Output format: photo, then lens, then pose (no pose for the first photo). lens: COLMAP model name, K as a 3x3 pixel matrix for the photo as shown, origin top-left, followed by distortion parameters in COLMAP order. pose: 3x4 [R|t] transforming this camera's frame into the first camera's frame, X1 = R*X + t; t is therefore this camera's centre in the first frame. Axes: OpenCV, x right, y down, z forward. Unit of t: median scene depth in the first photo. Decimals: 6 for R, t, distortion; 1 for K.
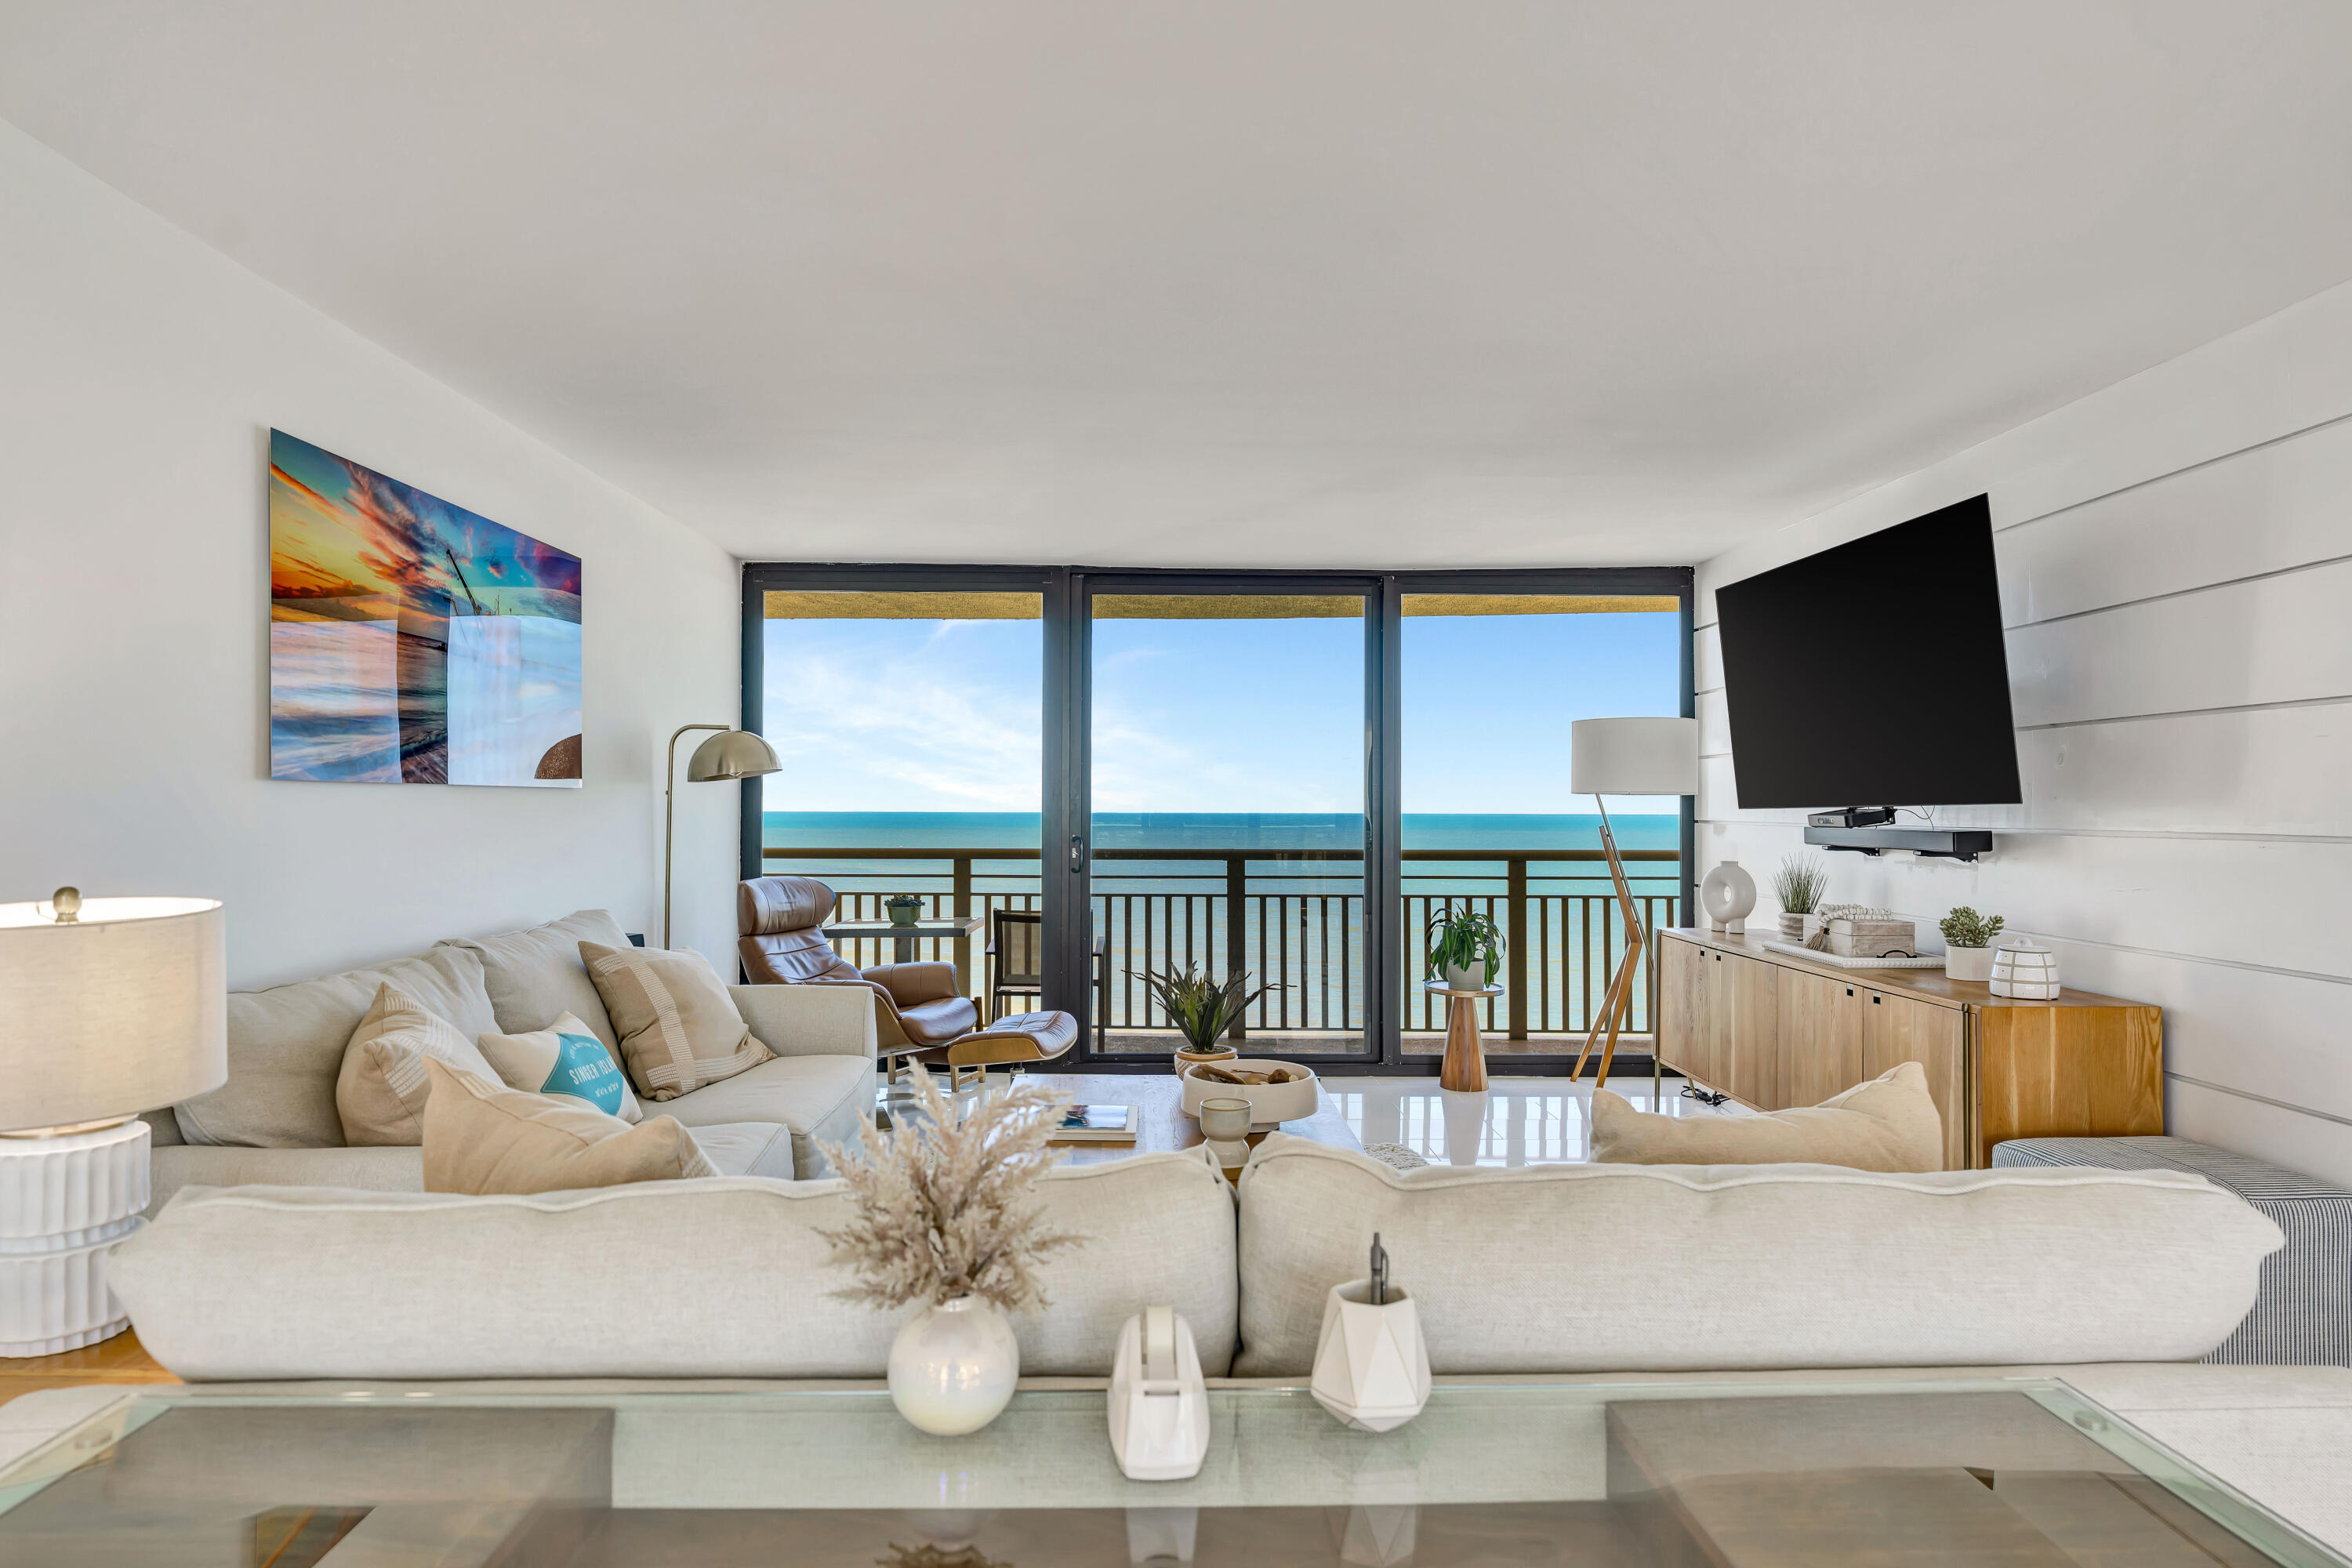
lens RADIAL K [[1359.7, 0, 1185.0], [0, 1359.7, 790.5], [0, 0, 1]] dist [0.049202, 0.001235]
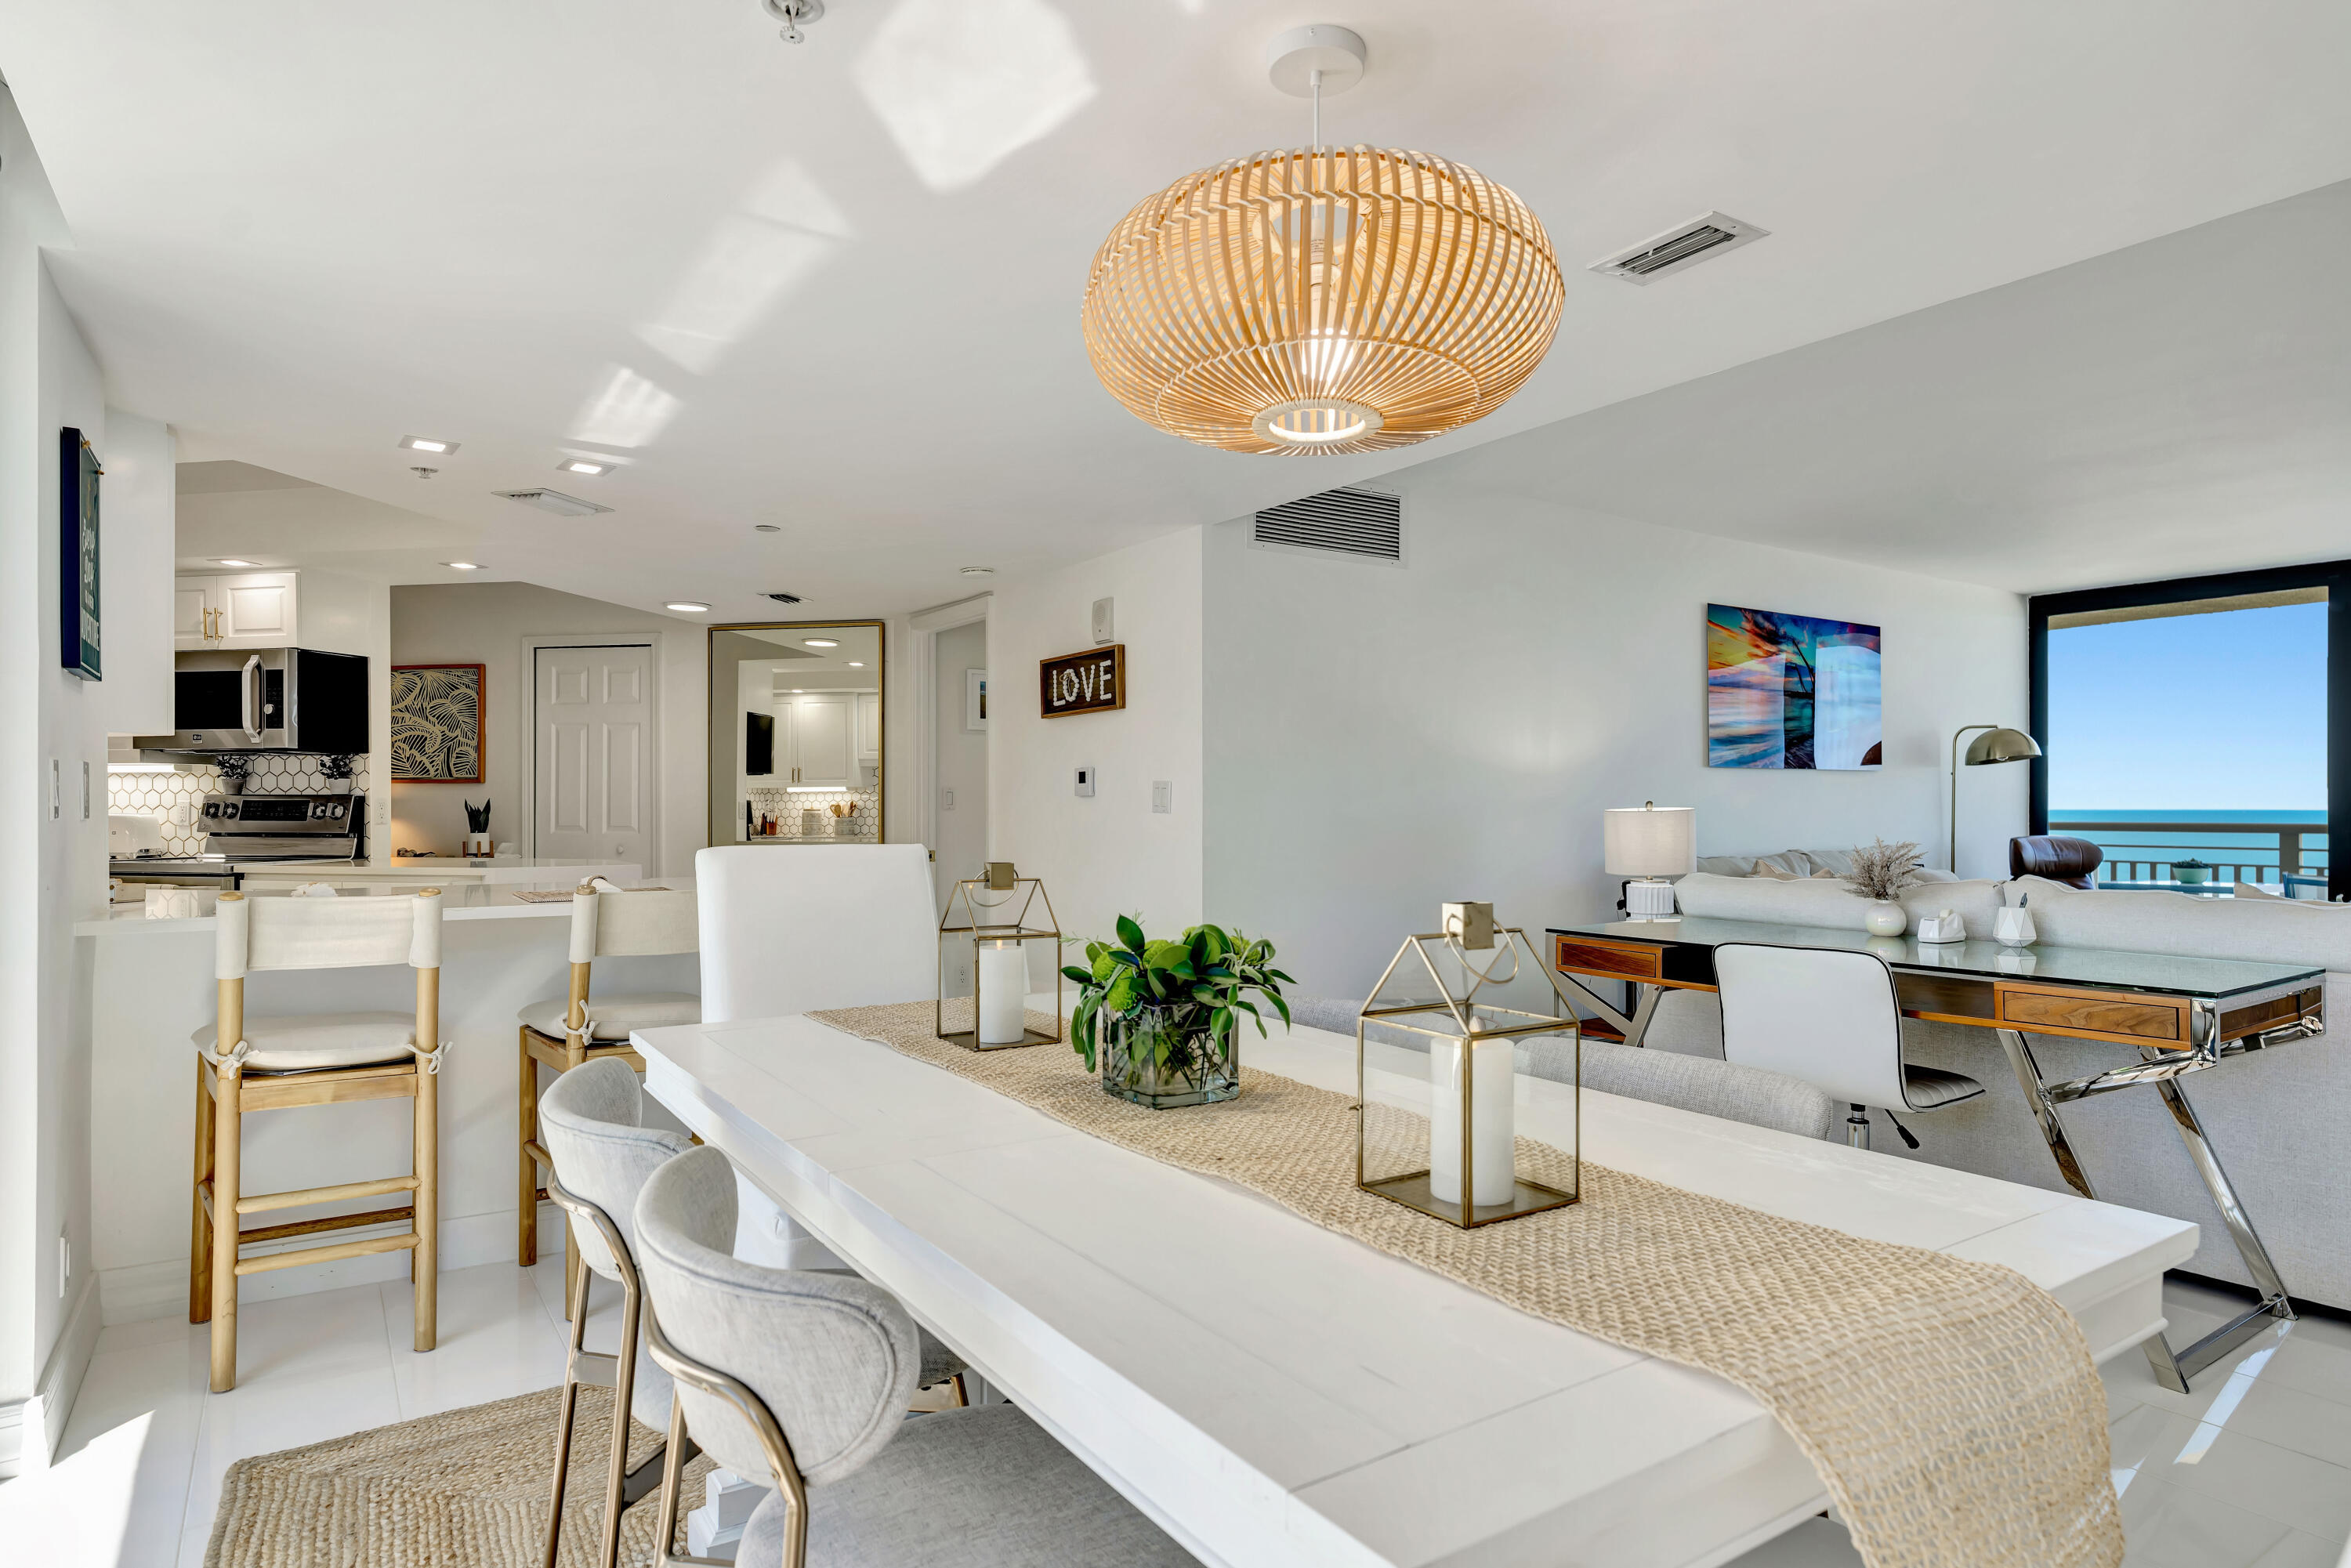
lens RADIAL K [[1359.1, 0, 1178.7], [0, 1359.1, 750.3], [0, 0, 1]] dist [0.049202, 0.001235]
pose [[0.573709, -0.012850, -0.818959, 0.312266], [0.004833, 0.999913, -0.012304, -0.007511], [0.819045, 0.003101, 0.573721, -0.455317]]
